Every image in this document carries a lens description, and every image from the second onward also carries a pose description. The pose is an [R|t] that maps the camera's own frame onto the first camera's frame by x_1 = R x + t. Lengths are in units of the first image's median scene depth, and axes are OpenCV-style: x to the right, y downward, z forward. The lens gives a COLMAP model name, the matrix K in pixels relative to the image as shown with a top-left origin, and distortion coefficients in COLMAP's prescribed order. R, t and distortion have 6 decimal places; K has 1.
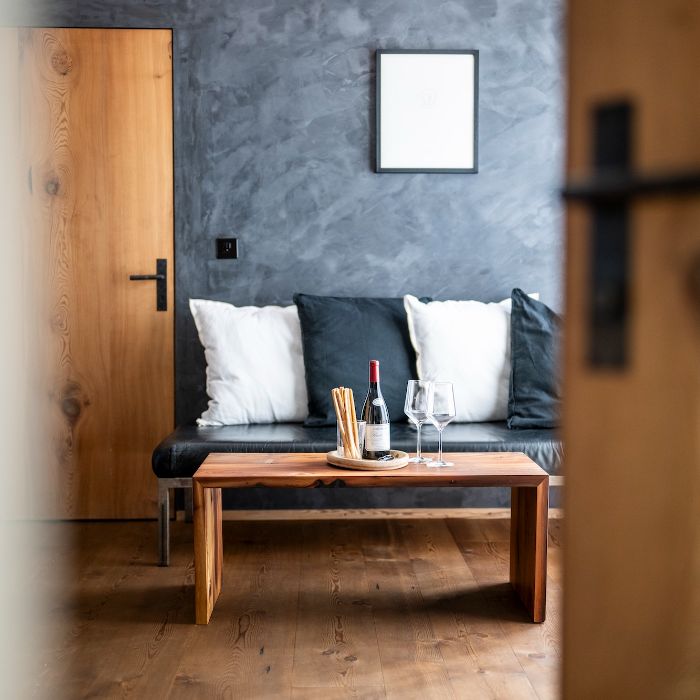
lens RADIAL K [[1013.2, 0, 353.0], [0, 1013.2, 354.1], [0, 0, 1]] dist [-0.015252, 0.000000]
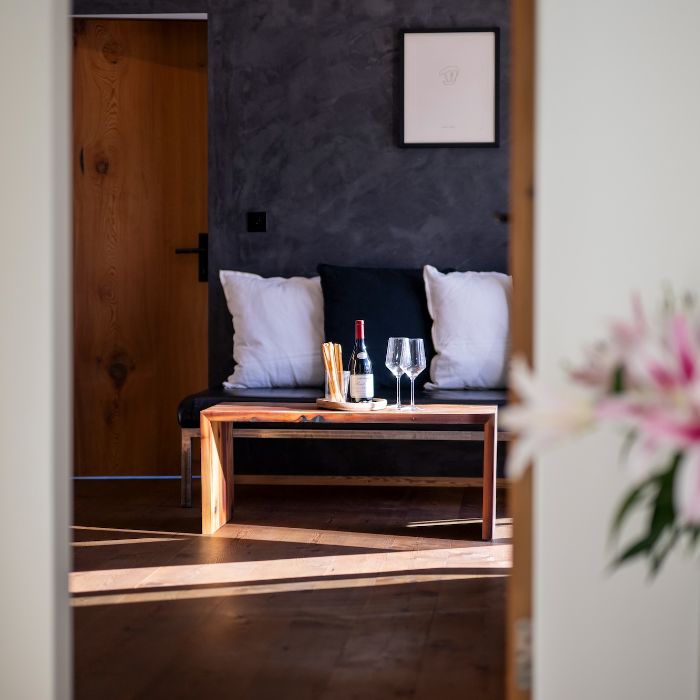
lens RADIAL K [[1541.7, 0, 349.5], [0, 1541.7, 348.5], [0, 0, 1]] dist [-0.013809, 0.000000]
pose [[0.990999, 0.006883, -0.133689, 0.183640], [-0.009078, 0.999834, -0.015821, 0.050498], [0.133558, 0.016892, 0.990897, -0.558112]]
